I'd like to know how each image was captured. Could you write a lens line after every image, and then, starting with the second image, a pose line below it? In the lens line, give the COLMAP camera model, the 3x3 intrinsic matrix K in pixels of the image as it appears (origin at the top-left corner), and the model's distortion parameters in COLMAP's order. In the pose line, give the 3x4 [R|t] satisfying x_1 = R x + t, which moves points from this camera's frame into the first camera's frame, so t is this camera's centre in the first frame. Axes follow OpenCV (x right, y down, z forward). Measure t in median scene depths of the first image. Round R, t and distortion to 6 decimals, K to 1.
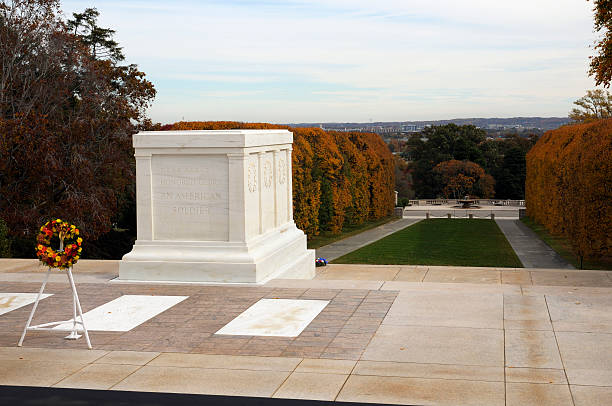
lens RADIAL K [[926.1, 0, 306.5], [0, 926.1, 204.6], [0, 0, 1]] dist [0.039575, 0.000000]
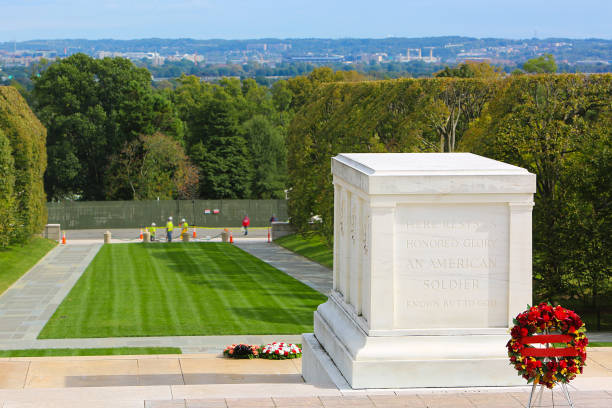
lens RADIAL K [[1812.8, 0, 304.9], [0, 1812.8, 204.0], [0, 0, 1]] dist [-0.046299, 0.000000]
pose [[0.955337, -0.017267, 0.295012, -0.623540], [0.018078, 0.999837, -0.000019, -0.055354], [-0.294964, 0.005351, 0.955494, -0.256427]]
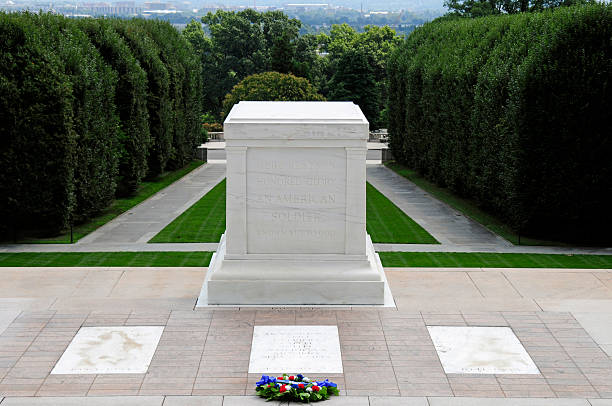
lens RADIAL K [[1463.6, 0, 307.7], [0, 1463.6, 206.9], [0, 0, 1]] dist [0.555245, 0.000000]
pose [[0.978980, -0.014729, 0.203424, -0.373623], [0.004520, 0.998711, 0.050560, -0.066608], [-0.203907, -0.048577, 0.977784, -0.253127]]
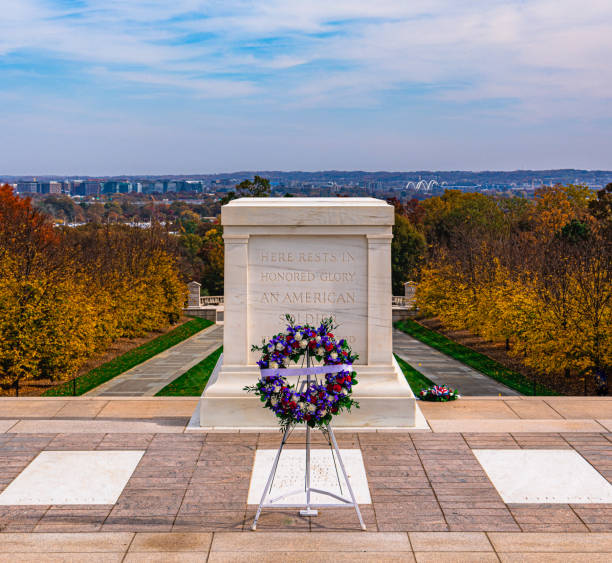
lens RADIAL K [[1411.5, 0, 316.9], [0, 1411.5, 262.8], [0, 0, 1]] dist [0.251922, 0.000000]
pose [[0.978588, -0.000963, 0.205827, -0.326672], [0.006721, 0.999605, -0.027281, -0.006613], [-0.205719, 0.028081, 0.978208, 0.001110]]
